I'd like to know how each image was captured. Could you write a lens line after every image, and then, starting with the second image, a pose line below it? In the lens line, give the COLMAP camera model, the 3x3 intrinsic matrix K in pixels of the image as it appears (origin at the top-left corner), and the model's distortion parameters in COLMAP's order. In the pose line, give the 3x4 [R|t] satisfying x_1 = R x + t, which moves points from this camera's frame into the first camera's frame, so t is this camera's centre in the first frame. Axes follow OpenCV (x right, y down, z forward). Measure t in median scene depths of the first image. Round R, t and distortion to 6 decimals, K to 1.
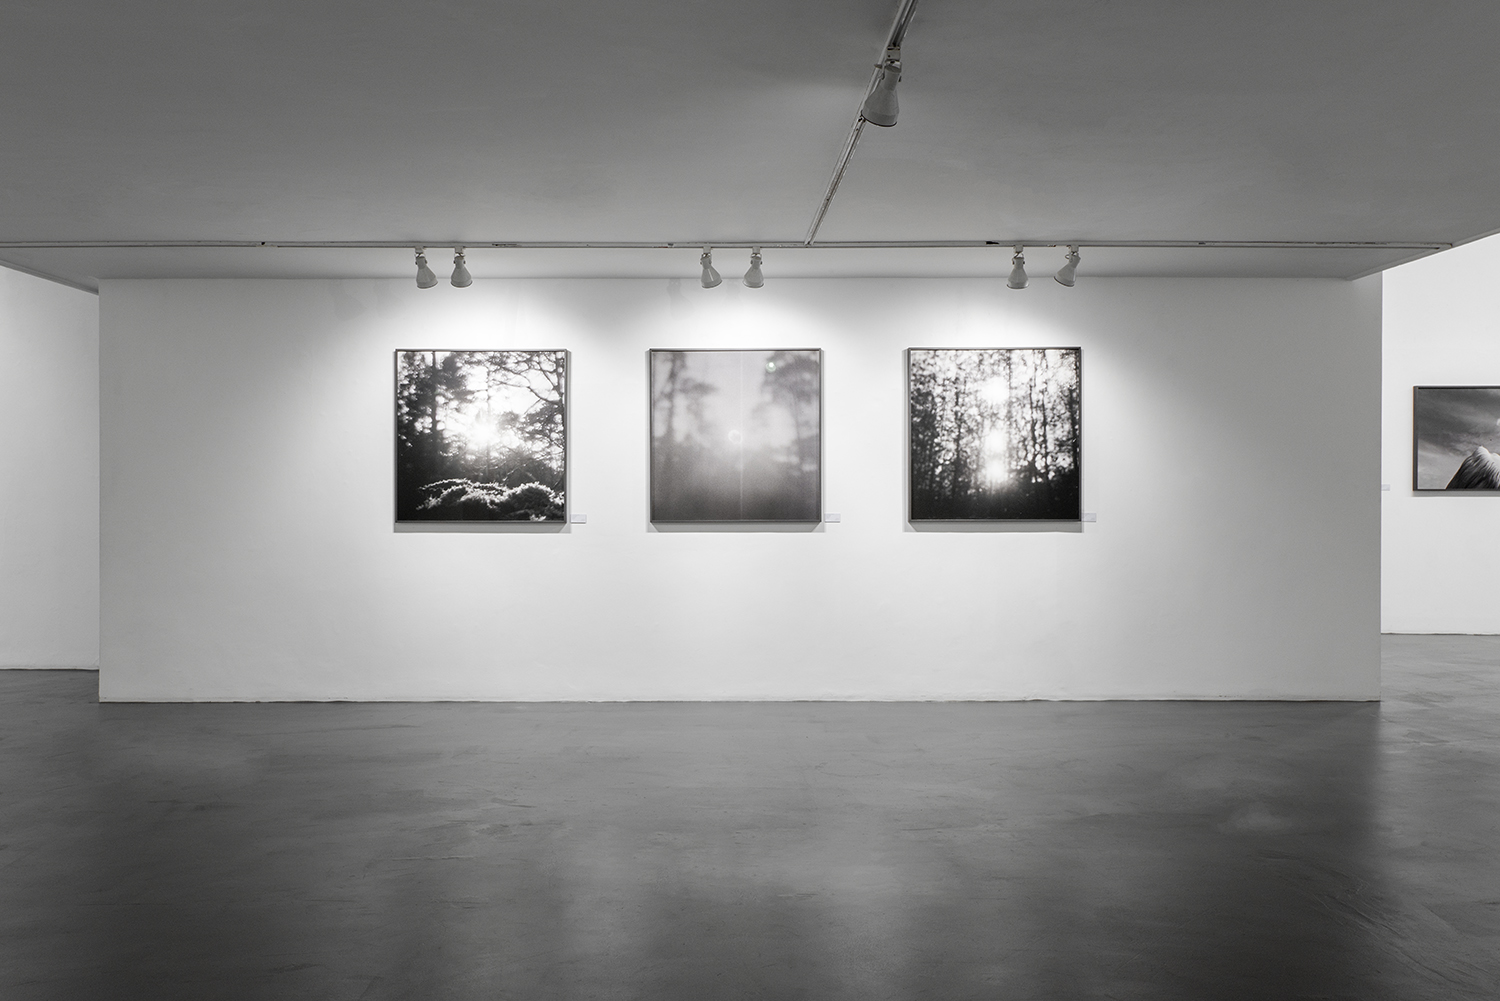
lens RADIAL K [[963.5, 0, 751.2], [0, 963.5, 488.2], [0, 0, 1]] dist [-0.017766, -0.001712]
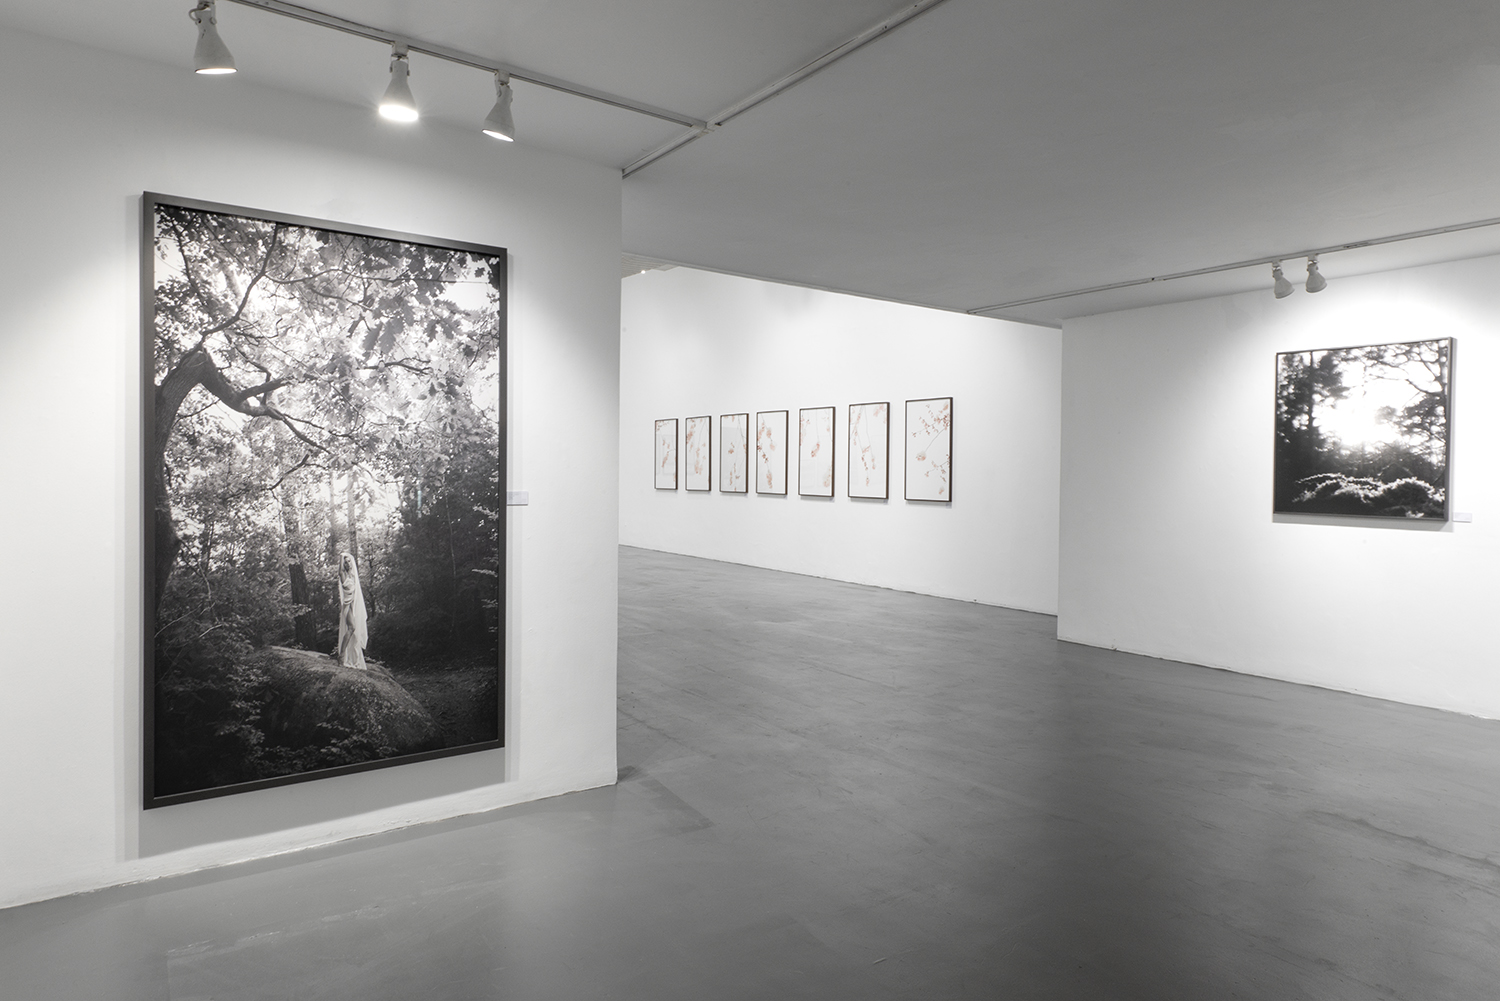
lens RADIAL K [[963.5, 0, 751.2], [0, 963.5, 488.2], [0, 0, 1]] dist [-0.017766, -0.001712]
pose [[0.535653, 0.021398, -0.844167, 0.229381], [-0.015108, 0.999762, 0.015756, -0.000536], [0.844303, 0.004314, 0.535849, -0.076524]]
